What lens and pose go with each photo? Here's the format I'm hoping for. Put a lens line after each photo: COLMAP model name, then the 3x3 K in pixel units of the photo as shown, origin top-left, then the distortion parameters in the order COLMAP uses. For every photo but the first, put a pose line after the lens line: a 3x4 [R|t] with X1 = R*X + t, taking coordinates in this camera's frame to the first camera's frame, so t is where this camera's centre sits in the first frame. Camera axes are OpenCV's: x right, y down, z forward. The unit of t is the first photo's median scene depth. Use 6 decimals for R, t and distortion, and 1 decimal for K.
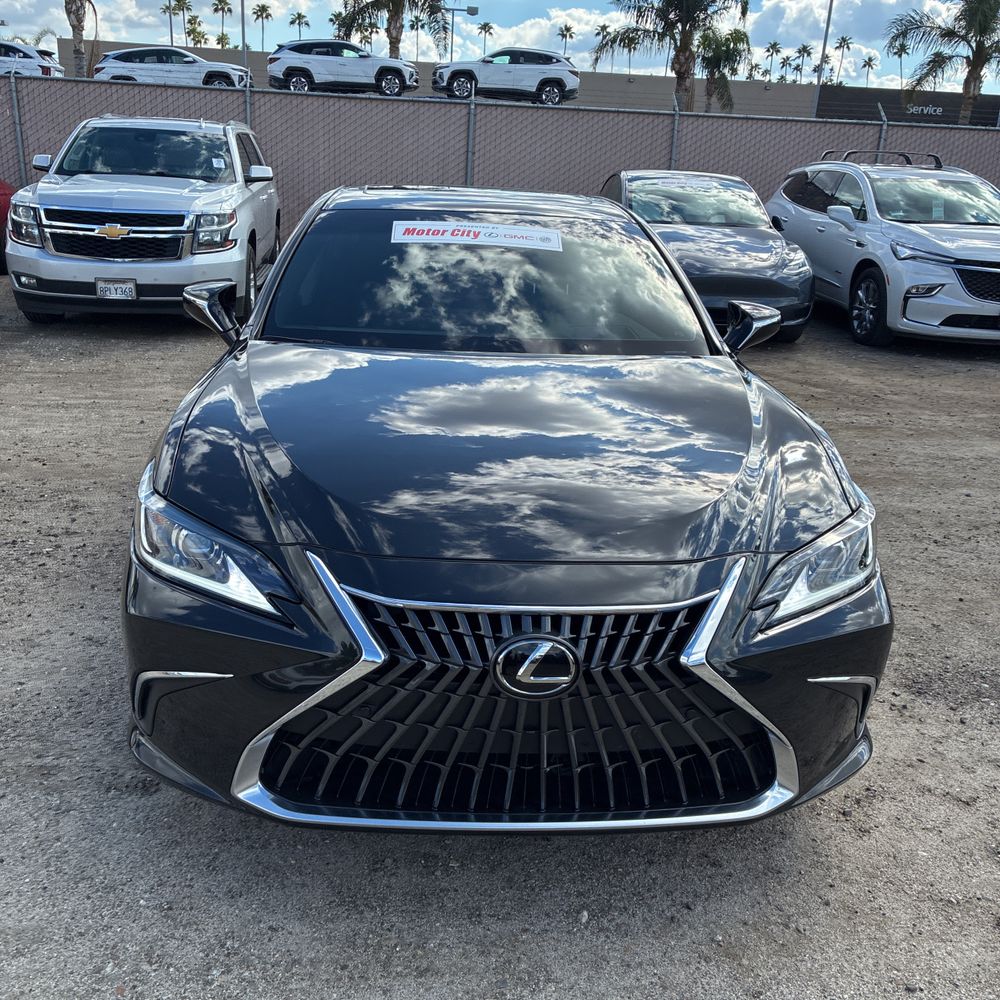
lens RADIAL K [[1019.6, 0, 481.7], [0, 1019.6, 515.3], [0, 0, 1]] dist [0.014943, 0.000000]
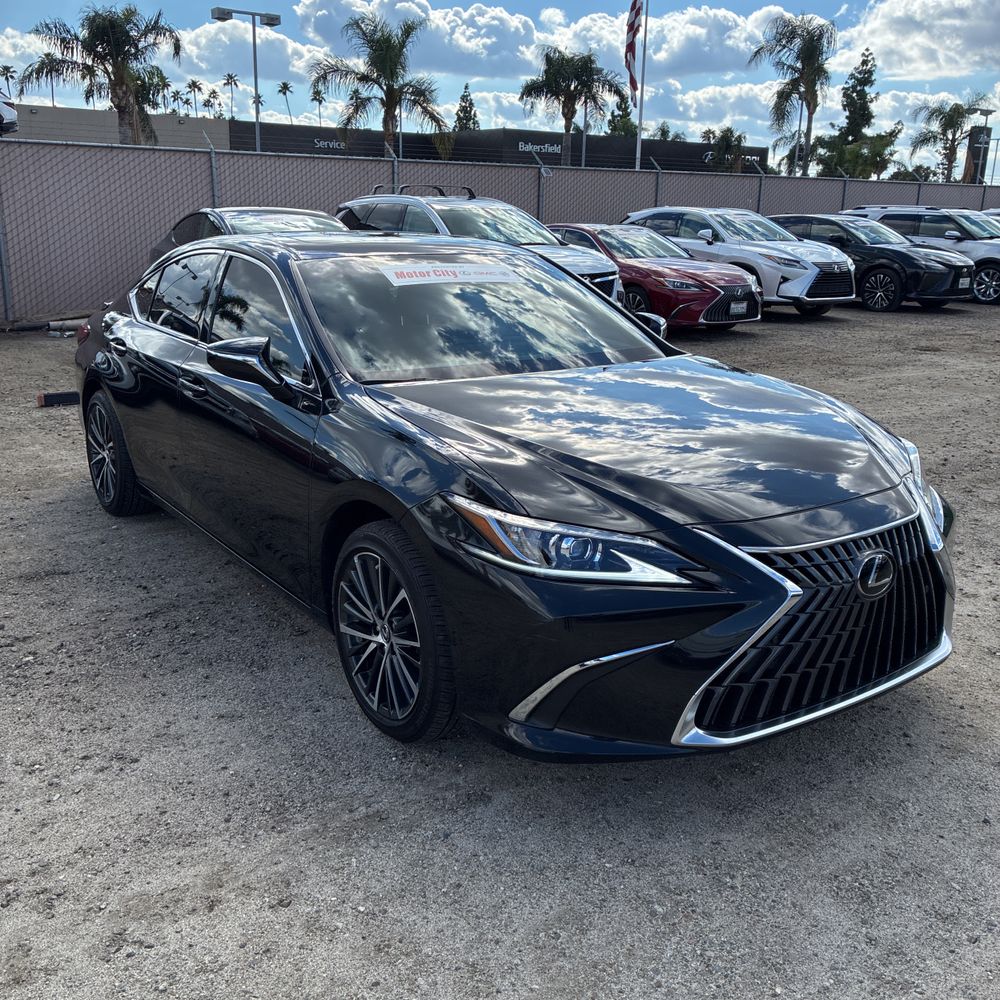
lens RADIAL K [[1019.6, 0, 498.4], [0, 1019.6, 510.2], [0, 0, 1]] dist [0.014943, 0.000000]
pose [[0.849184, -0.179357, 0.496707, -0.263157], [0.195208, 0.980551, 0.020338, -0.015590], [-0.490694, 0.079691, 0.867680, 0.012841]]
